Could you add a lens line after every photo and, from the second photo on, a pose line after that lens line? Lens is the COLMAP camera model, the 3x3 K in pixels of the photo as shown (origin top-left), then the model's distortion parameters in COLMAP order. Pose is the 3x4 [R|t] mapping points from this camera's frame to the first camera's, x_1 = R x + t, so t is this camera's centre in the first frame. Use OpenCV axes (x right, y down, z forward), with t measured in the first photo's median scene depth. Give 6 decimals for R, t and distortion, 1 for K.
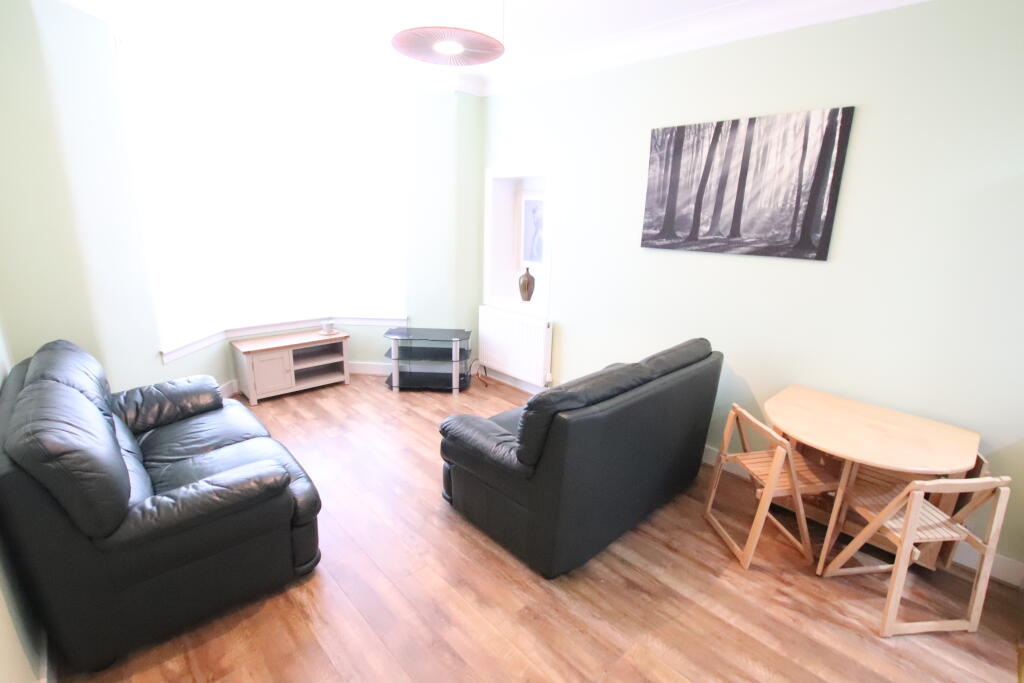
lens RADIAL K [[470.3, 0, 510.0], [0, 470.3, 336.9], [0, 0, 1]] dist [-0.024700, 0.000241]
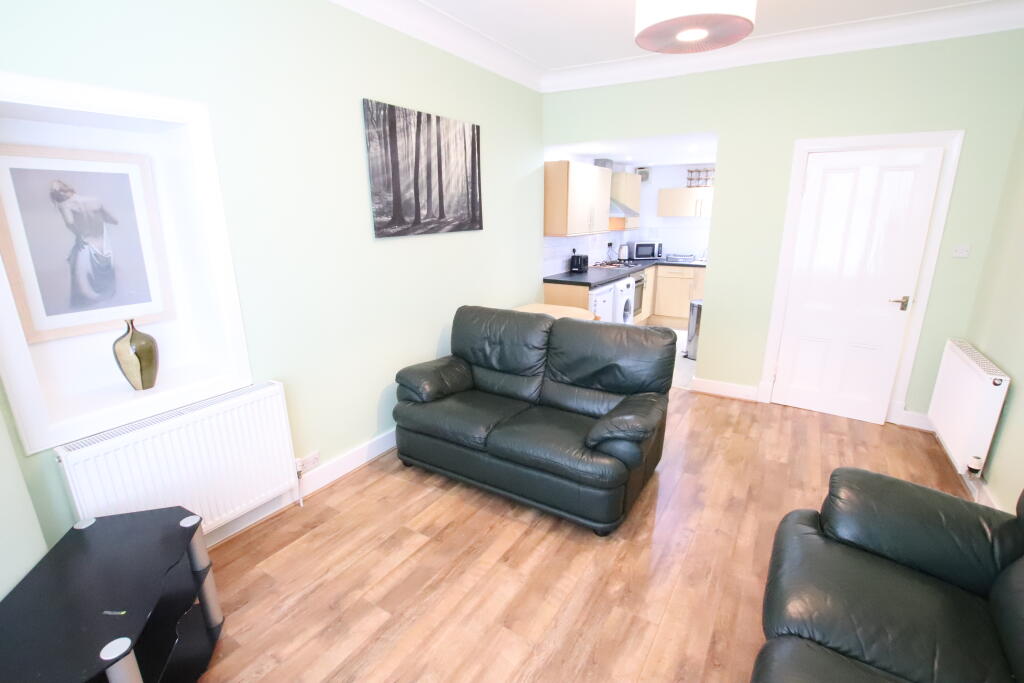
lens RADIAL K [[470.3, 0, 506.3], [0, 470.3, 342.1], [0, 0, 1]] dist [-0.024700, 0.000241]
pose [[-0.243302, -0.284861, 0.927177, -0.696245], [0.246360, 0.906405, 0.343127, -0.279112], [-0.938142, 0.311903, -0.150352, 1.057156]]
